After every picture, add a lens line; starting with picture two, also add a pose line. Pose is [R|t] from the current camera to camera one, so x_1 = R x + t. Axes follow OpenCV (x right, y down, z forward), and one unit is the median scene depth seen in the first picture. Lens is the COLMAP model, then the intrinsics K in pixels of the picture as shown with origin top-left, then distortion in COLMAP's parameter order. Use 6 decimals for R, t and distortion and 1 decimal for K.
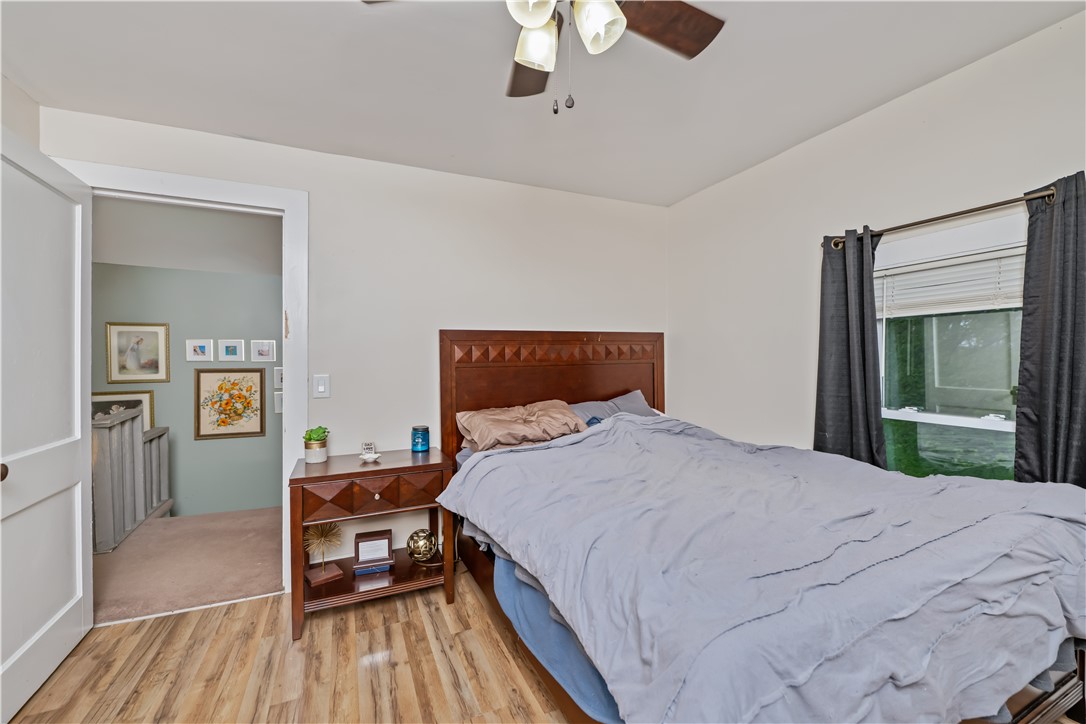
lens RADIAL K [[437.4, 0, 539.5], [0, 437.4, 365.3], [0, 0, 1]] dist [-0.009851, -0.000390]
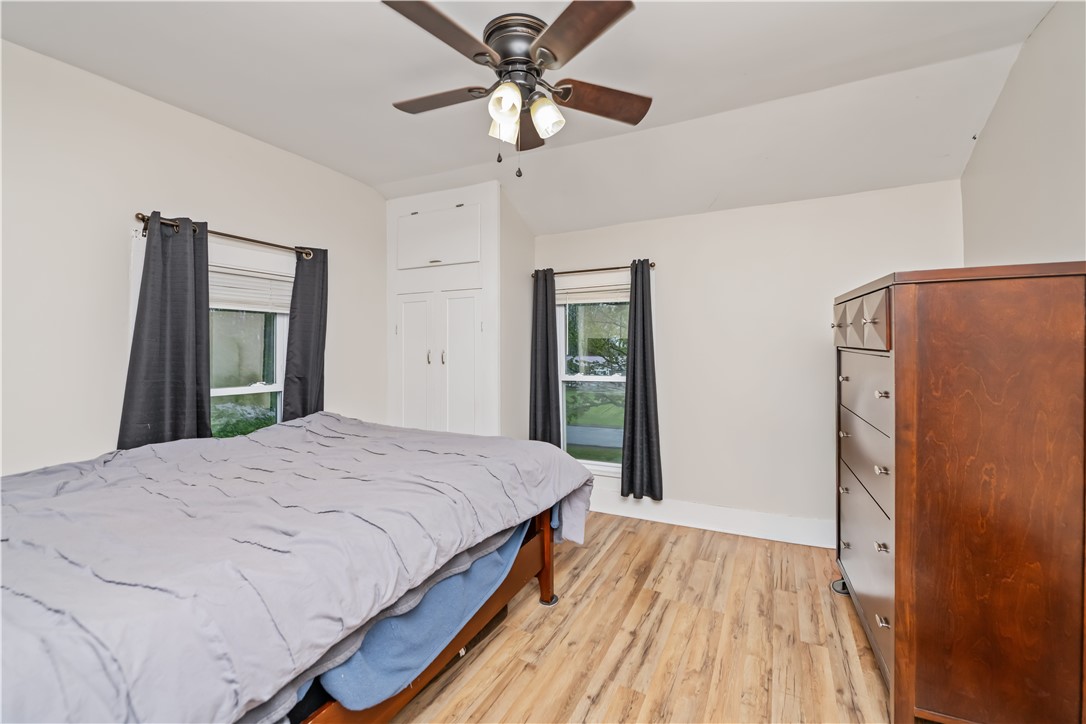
lens RADIAL K [[437.4, 0, 492.8], [0, 437.4, 342.7], [0, 0, 1]] dist [-0.009851, -0.000390]
pose [[-0.534912, -0.000818, 0.844907, -0.525836], [-0.008213, 0.999957, -0.004231, -0.017914], [-0.844868, -0.009203, -0.534896, 0.928369]]
